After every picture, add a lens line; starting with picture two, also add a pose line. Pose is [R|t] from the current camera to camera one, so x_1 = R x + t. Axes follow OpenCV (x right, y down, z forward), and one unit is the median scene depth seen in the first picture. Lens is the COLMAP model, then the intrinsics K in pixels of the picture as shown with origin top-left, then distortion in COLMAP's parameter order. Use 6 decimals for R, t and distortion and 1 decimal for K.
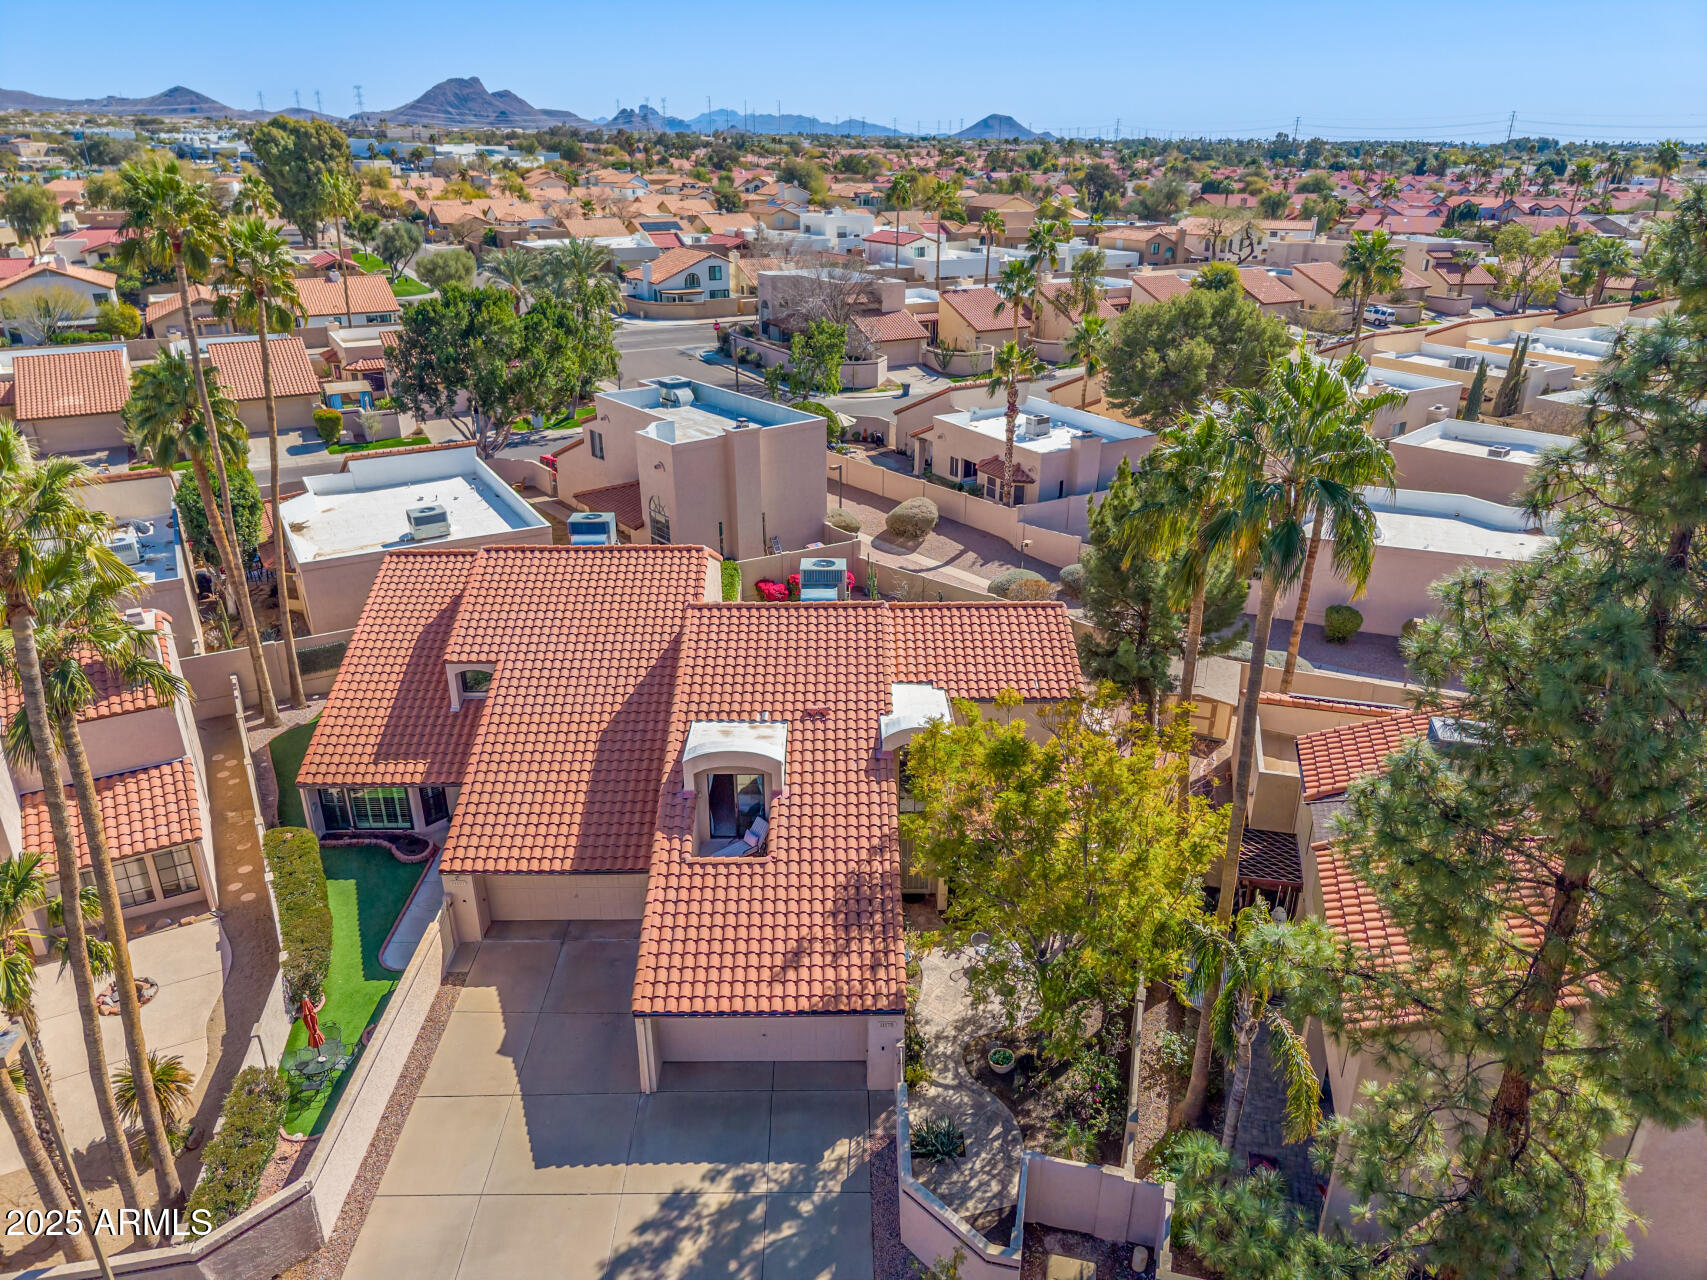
lens RADIAL K [[1171.2, 0, 853.5], [0, 1171.2, 640.0], [0, 0, 1]] dist [0.001875, 0.000429]
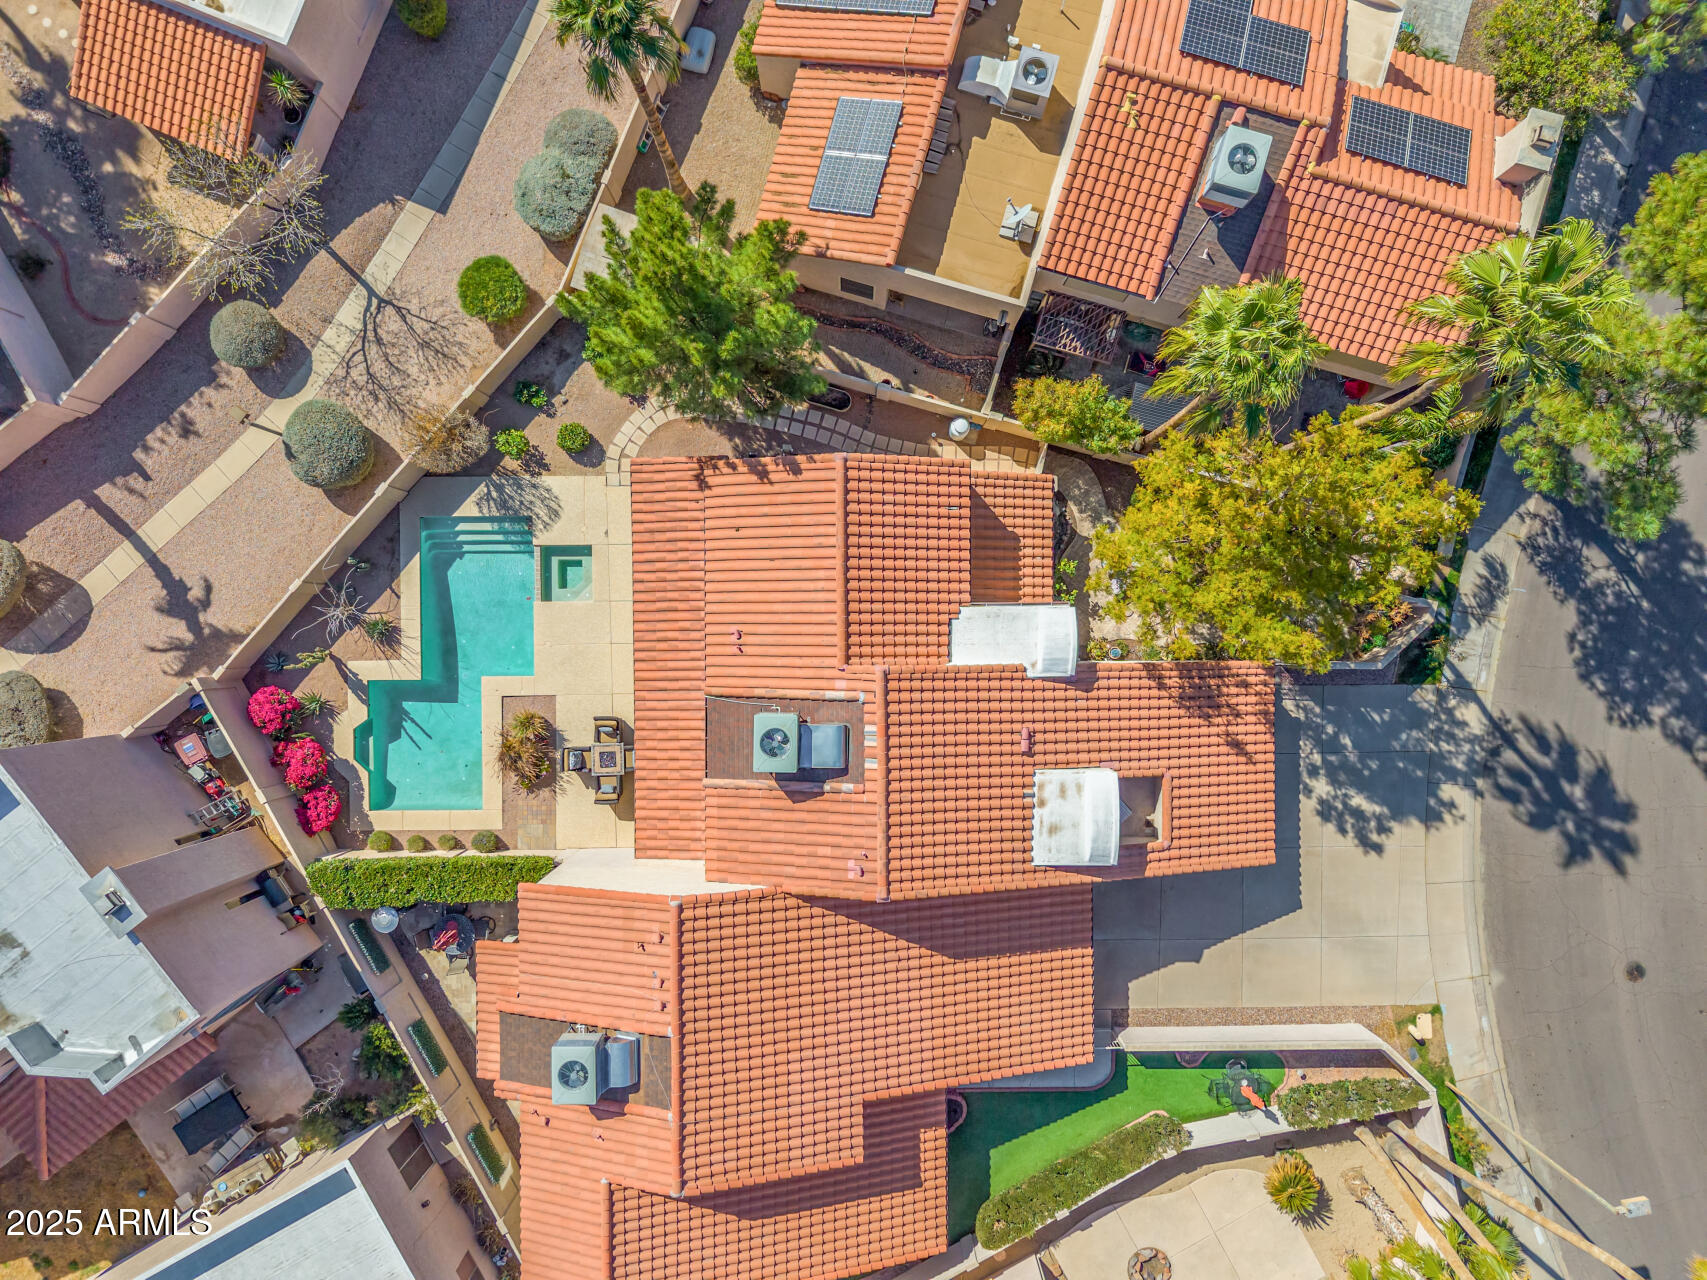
lens RADIAL K [[1108.0, 0, 865.2], [0, 1108.0, 663.1], [0, 0, 1]] dist [0.013101, -0.002999]
pose [[0.012331, -0.999772, -0.017414, 0.061645], [0.397822, -0.011073, 0.917396, -1.068757], [-0.917380, -0.018240, 0.397595, 0.948781]]
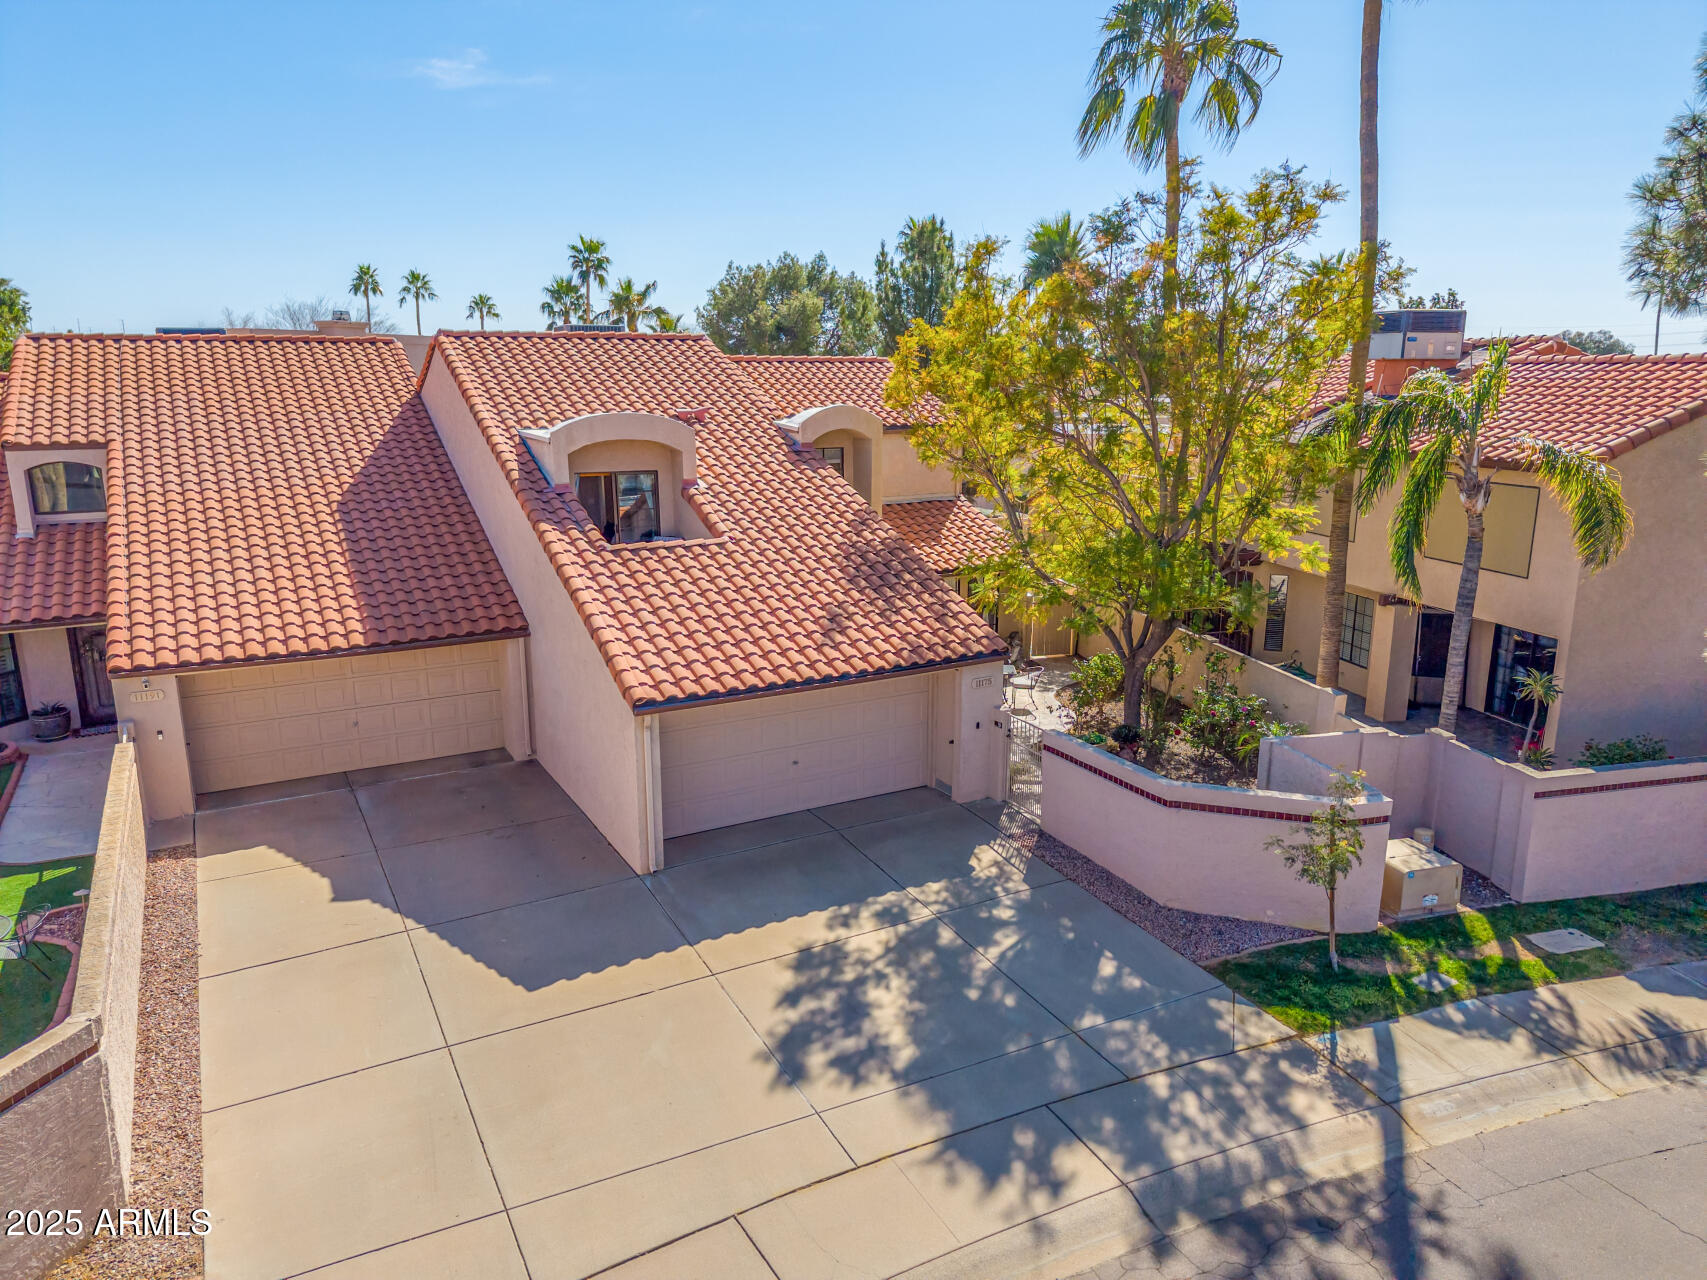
lens RADIAL K [[1146.9, 0, 853.5], [0, 1146.9, 640.0], [0, 0, 1]] dist [0.022322, -0.023199]
pose [[0.875555, -0.111652, 0.470040, -0.367183], [0.197804, 0.970490, -0.137926, 0.397876], [-0.440770, 0.213737, 0.871802, 0.459293]]
